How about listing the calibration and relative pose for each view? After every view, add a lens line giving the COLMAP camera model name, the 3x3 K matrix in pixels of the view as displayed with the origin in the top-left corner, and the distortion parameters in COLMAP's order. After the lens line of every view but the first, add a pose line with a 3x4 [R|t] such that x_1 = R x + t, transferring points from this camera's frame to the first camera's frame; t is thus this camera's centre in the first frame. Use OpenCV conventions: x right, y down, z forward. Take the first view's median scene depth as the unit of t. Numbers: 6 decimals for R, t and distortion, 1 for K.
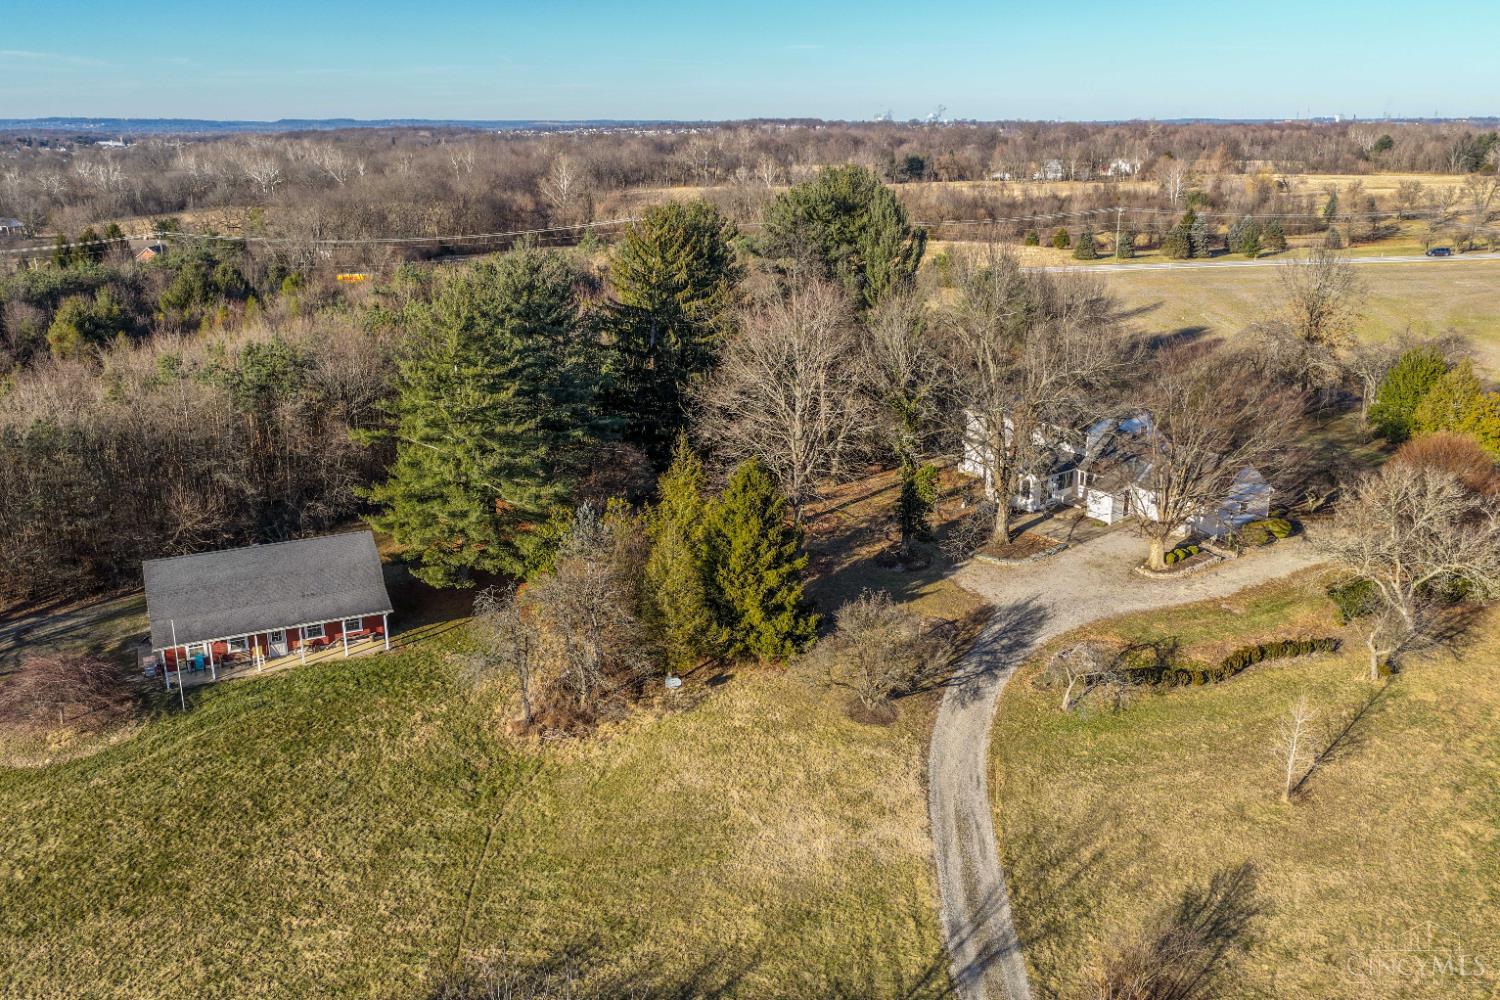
lens RADIAL K [[1194.4, 0, 750.0], [0, 1194.4, 500.0], [0, 0, 1]] dist [-0.054148, -0.000694]
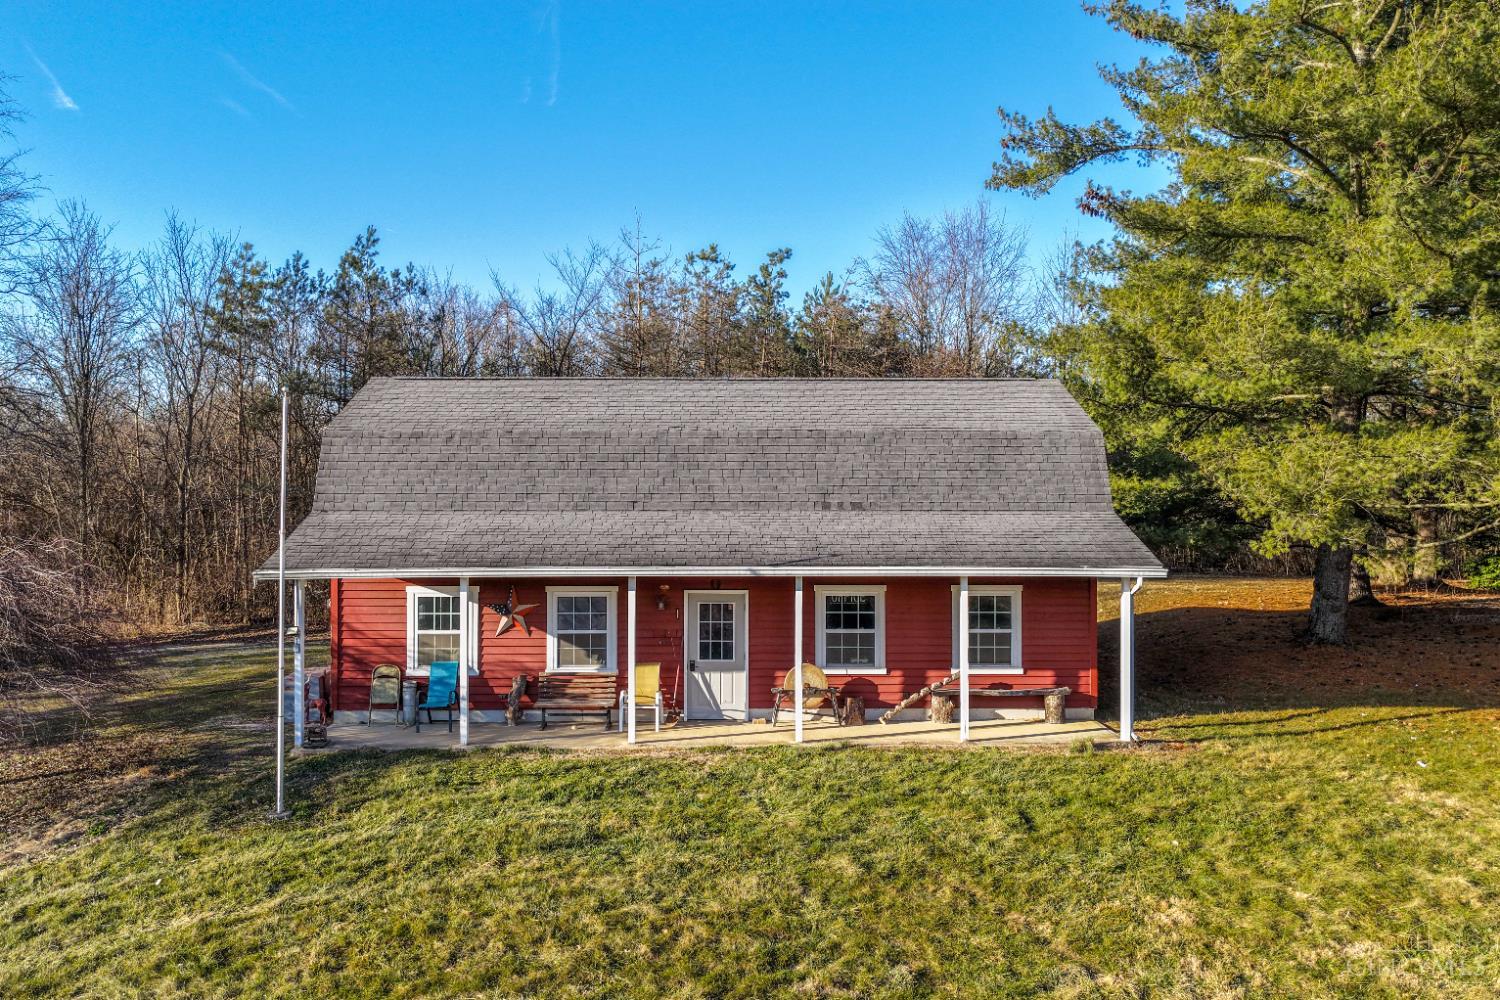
lens RADIAL K [[1194.4, 0, 750.0], [0, 1194.4, 500.0], [0, 0, 1]] dist [-0.054148, -0.000694]
pose [[0.903714, 0.005460, -0.428103, -0.280567], [-0.132631, 0.954299, -0.267810, 0.159538], [0.407076, 0.298803, 0.863137, 0.769314]]
